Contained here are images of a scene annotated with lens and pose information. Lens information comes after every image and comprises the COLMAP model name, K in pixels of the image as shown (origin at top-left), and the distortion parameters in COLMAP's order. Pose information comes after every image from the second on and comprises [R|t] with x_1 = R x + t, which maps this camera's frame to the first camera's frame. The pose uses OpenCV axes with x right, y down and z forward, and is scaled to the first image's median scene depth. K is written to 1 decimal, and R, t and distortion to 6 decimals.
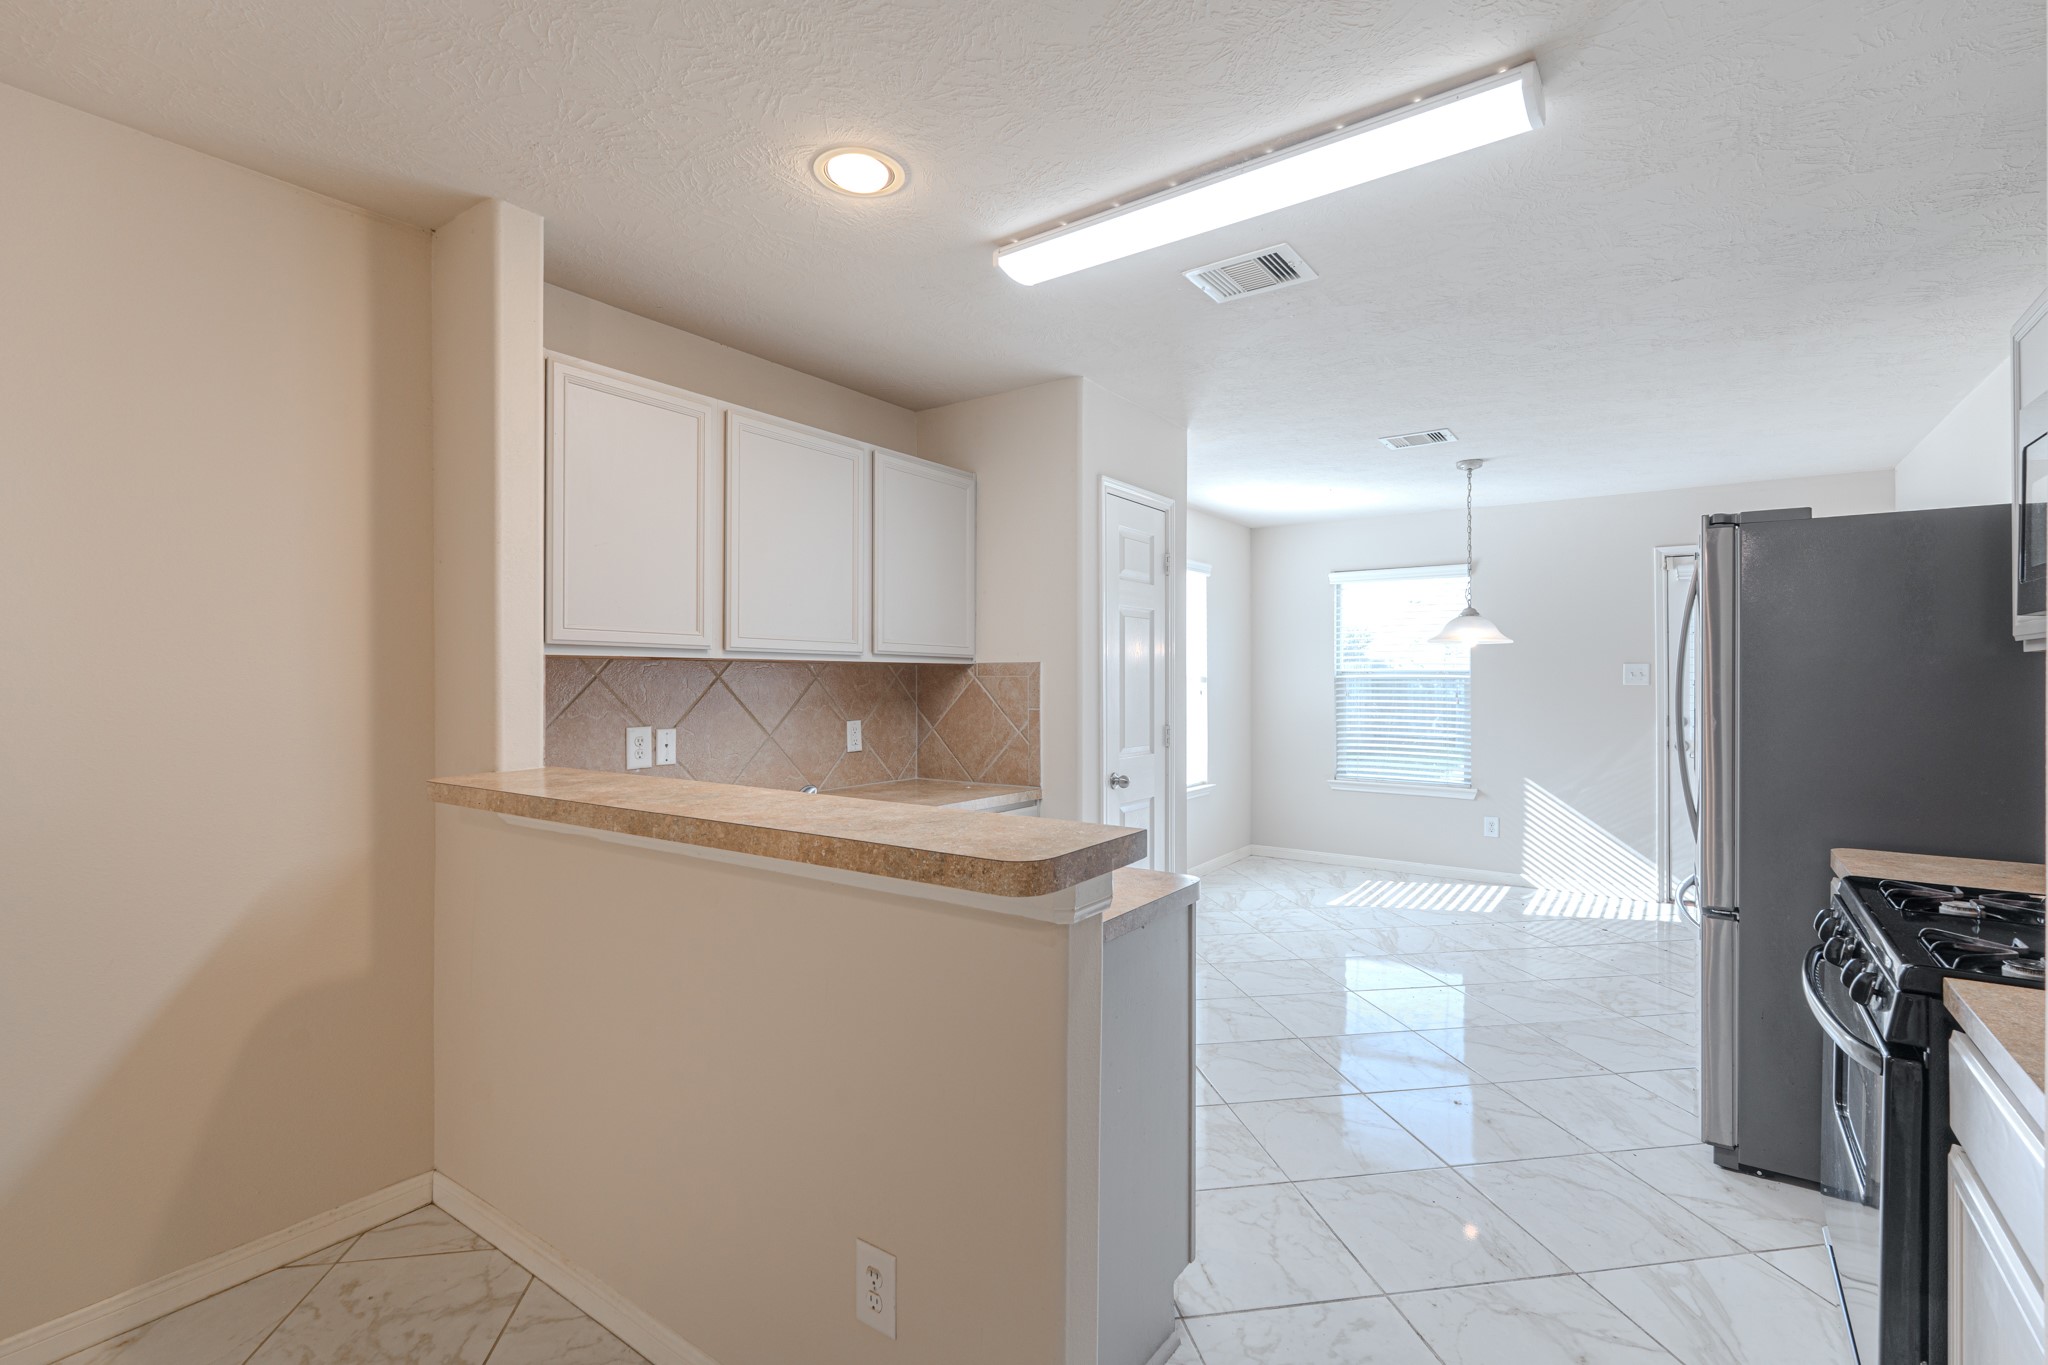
lens RADIAL K [[933.1, 0, 1012.3], [0, 933.1, 680.4], [0, 0, 1]] dist [-0.004923, 0.000139]
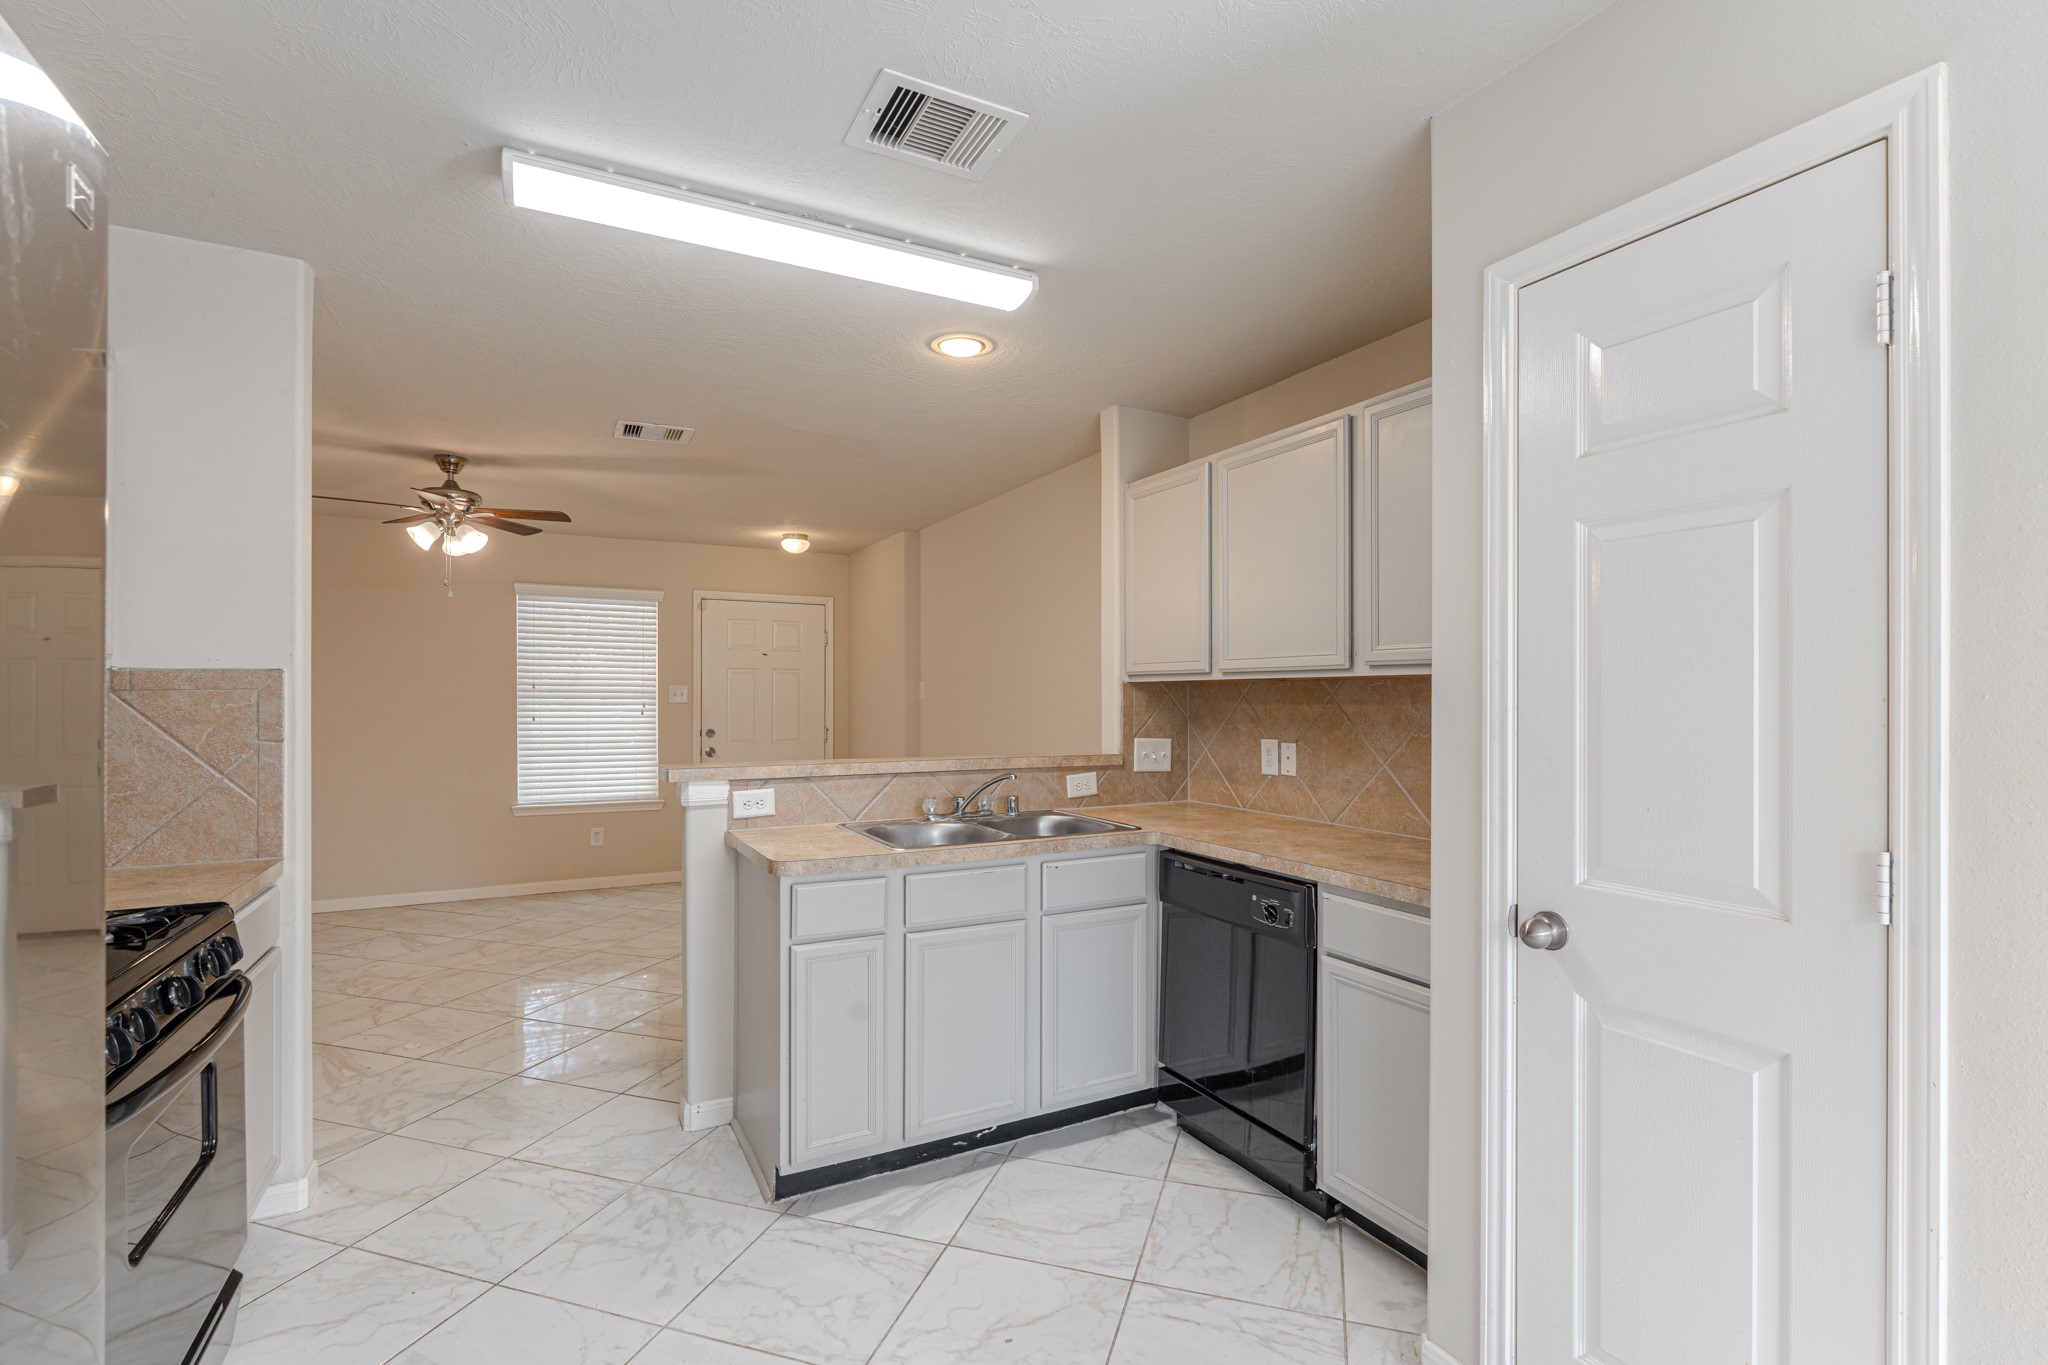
lens RADIAL K [[933.1, 0, 1017.5], [0, 933.1, 697.5], [0, 0, 1]] dist [-0.004923, 0.000139]
pose [[-0.452364, -0.003890, -0.891825, 1.084242], [-0.001658, 0.999992, -0.003521, 0.003514], [0.891832, -0.000114, -0.452367, 1.735632]]
